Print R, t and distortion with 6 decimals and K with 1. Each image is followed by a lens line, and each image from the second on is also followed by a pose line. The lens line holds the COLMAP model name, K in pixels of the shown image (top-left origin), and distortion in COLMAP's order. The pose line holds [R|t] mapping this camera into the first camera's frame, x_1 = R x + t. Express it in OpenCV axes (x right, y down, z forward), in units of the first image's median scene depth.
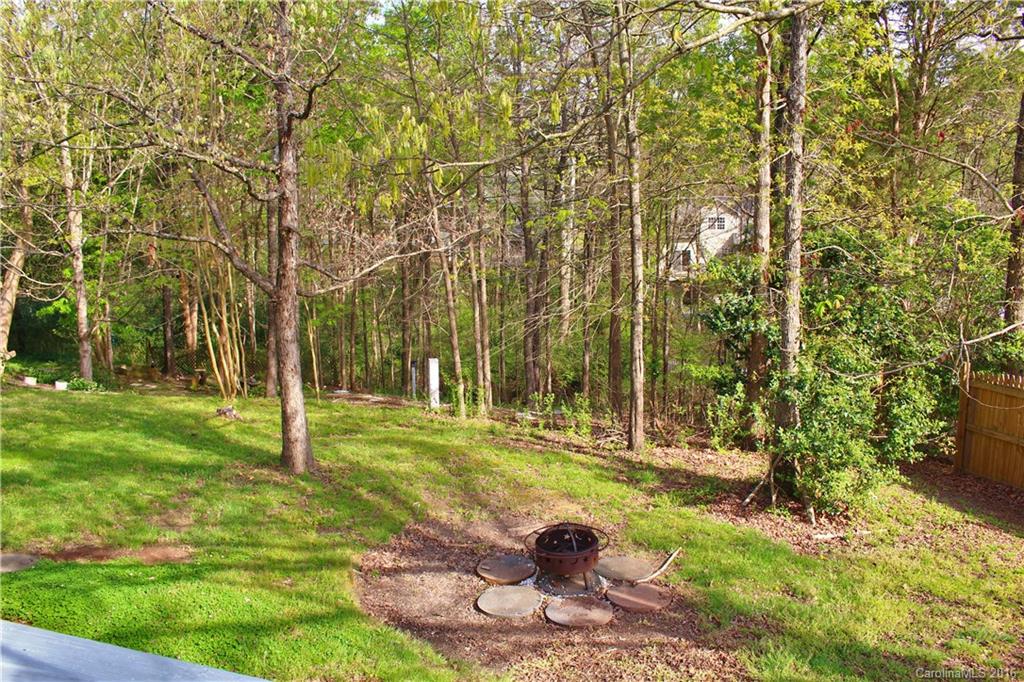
lens RADIAL K [[854.1, 0, 511.9], [0, 854.1, 355.2], [0, 0, 1]] dist [-0.117903, 0.015603]
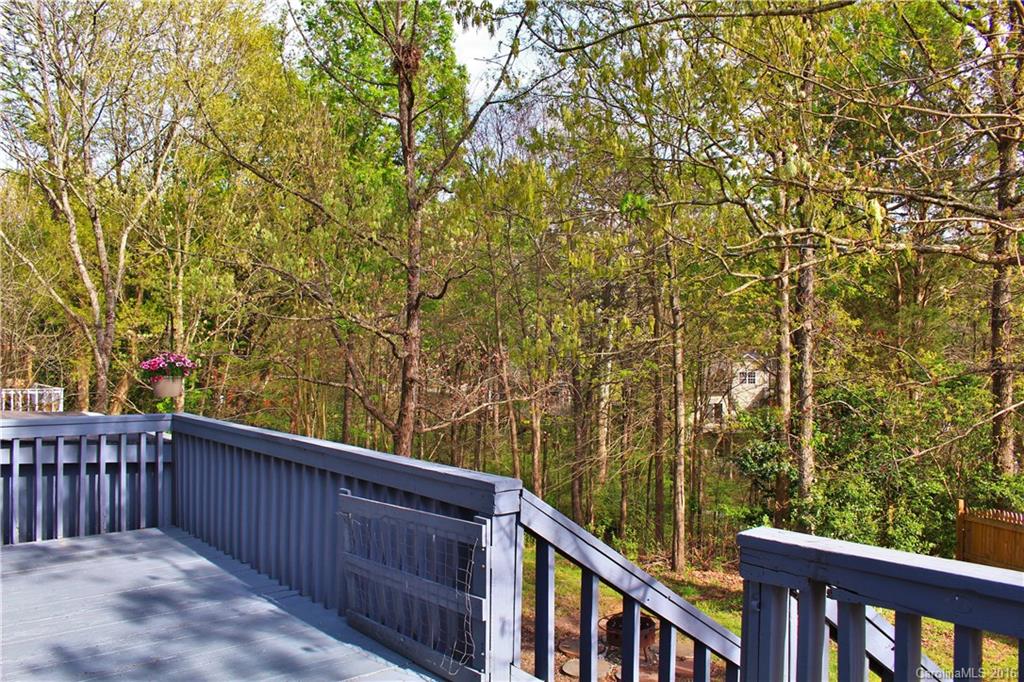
lens RADIAL K [[854.1, 0, 511.9], [0, 854.1, 355.2], [0, 0, 1]] dist [-0.117903, 0.015603]
pose [[0.999101, 0.019476, -0.037657, -0.046220], [-0.025754, 0.984380, -0.174166, 0.026835], [0.033676, 0.174979, 0.983996, -0.207618]]
